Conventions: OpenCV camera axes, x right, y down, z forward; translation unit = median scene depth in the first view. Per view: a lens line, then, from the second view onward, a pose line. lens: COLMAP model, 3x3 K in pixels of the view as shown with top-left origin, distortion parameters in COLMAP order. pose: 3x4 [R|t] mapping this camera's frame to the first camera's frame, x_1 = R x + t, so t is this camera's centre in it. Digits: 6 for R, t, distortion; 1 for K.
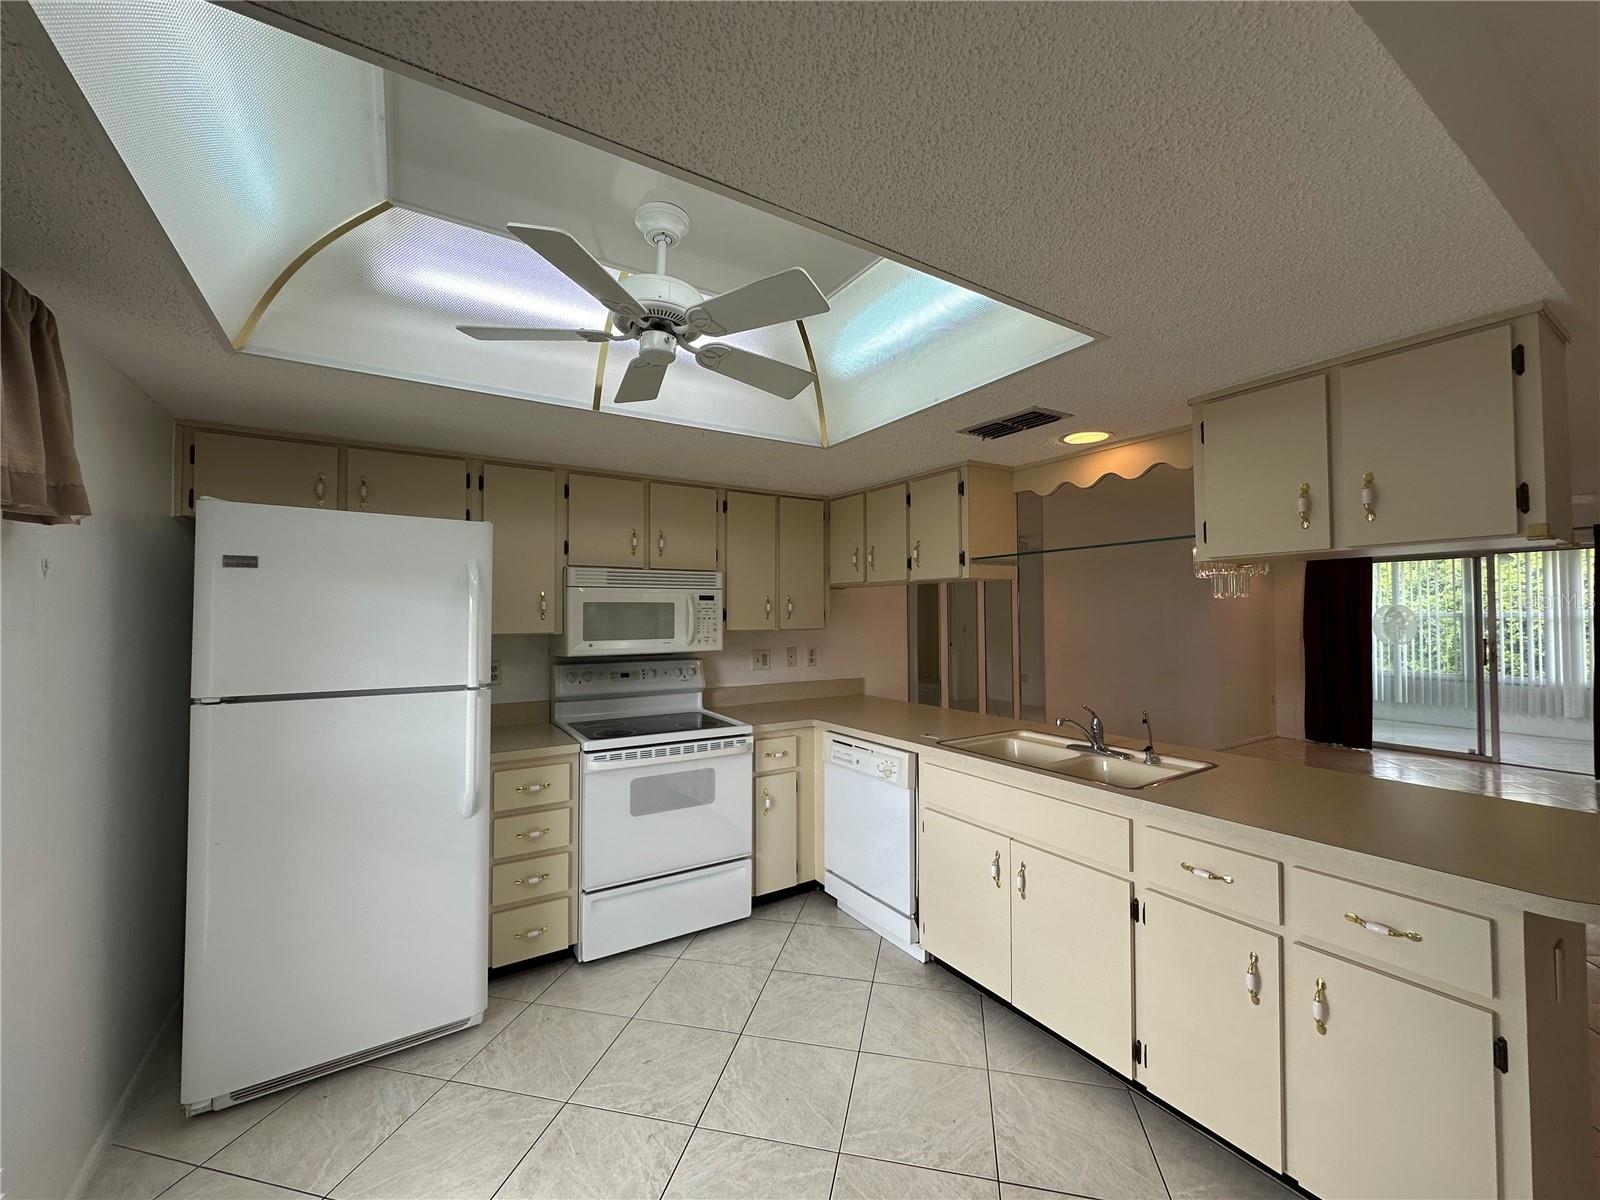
lens RADIAL K [[637.7, 0, 797.5], [0, 637.7, 601.9], [0, 0, 1]] dist [-0.004929, 0.000986]
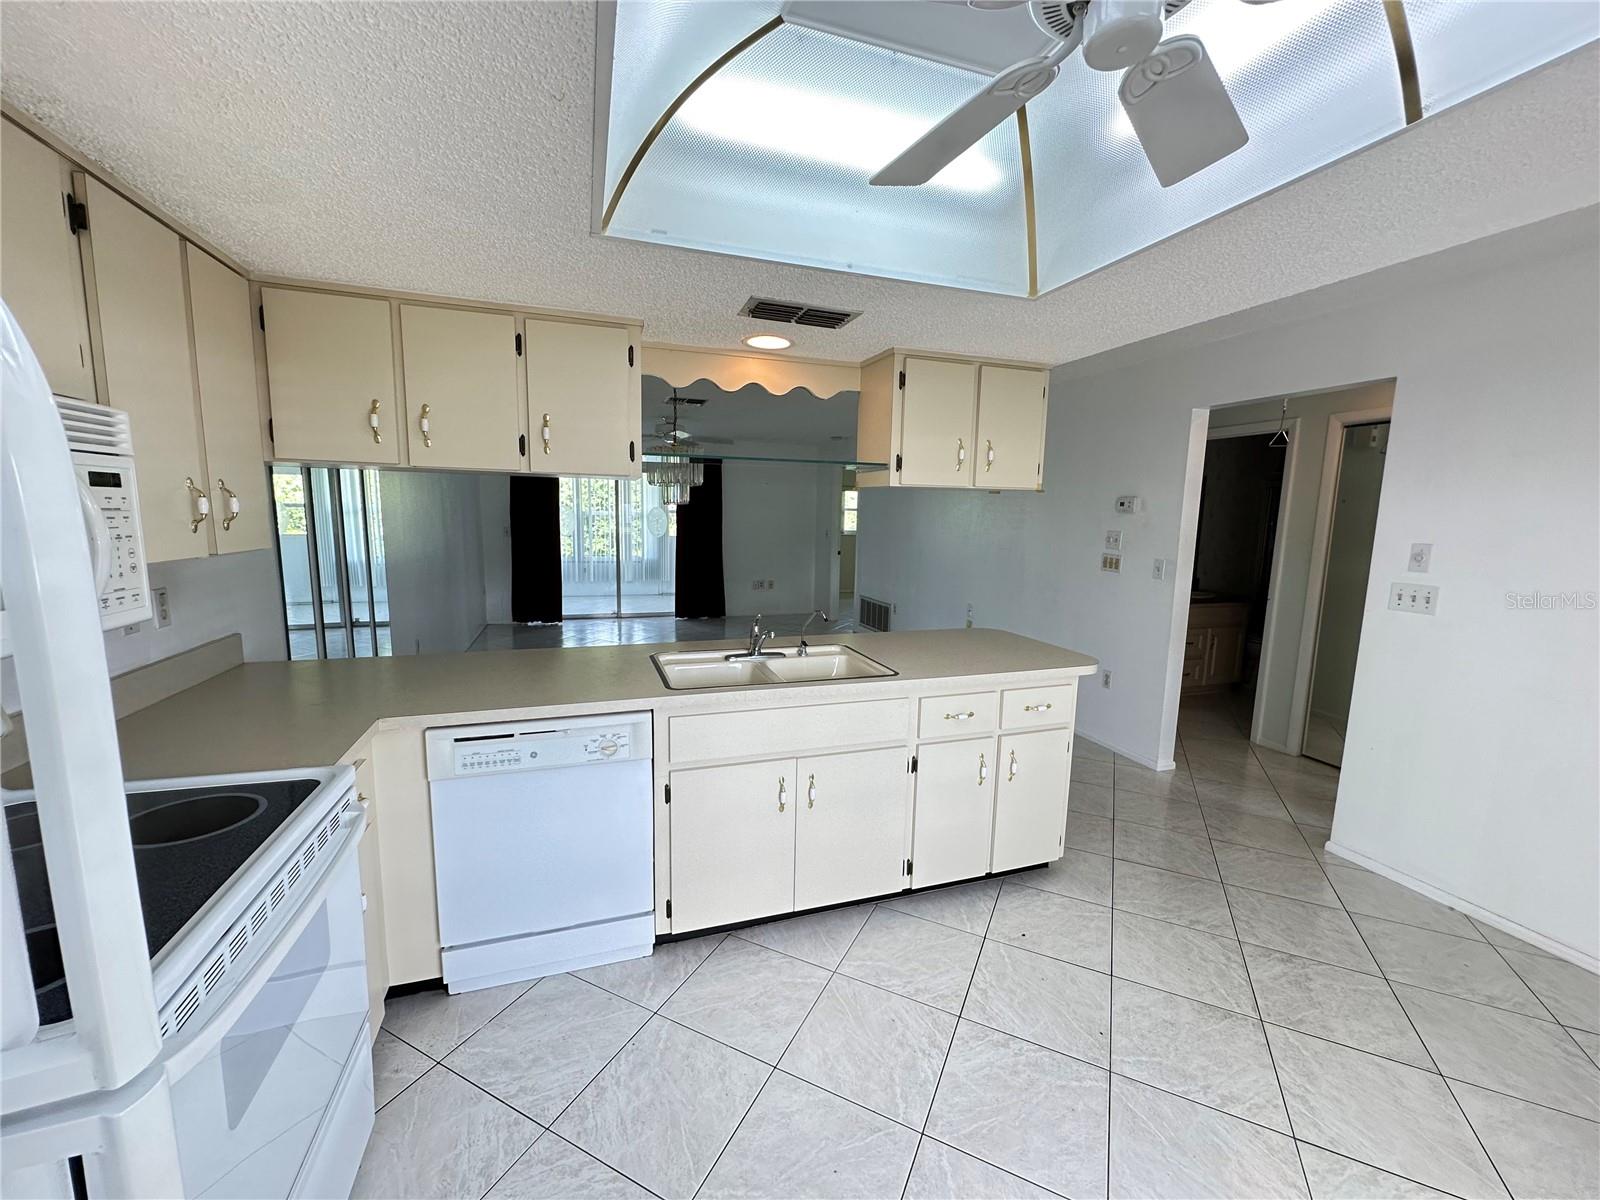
lens RADIAL K [[637.7, 0, 802.2], [0, 637.7, 601.8], [0, 0, 1]] dist [-0.004929, 0.000986]
pose [[0.231753, -0.126734, 0.964484, -0.415989], [-0.040832, 0.989336, 0.139811, -0.004373], [-0.971917, -0.071784, 0.224106, 0.559663]]
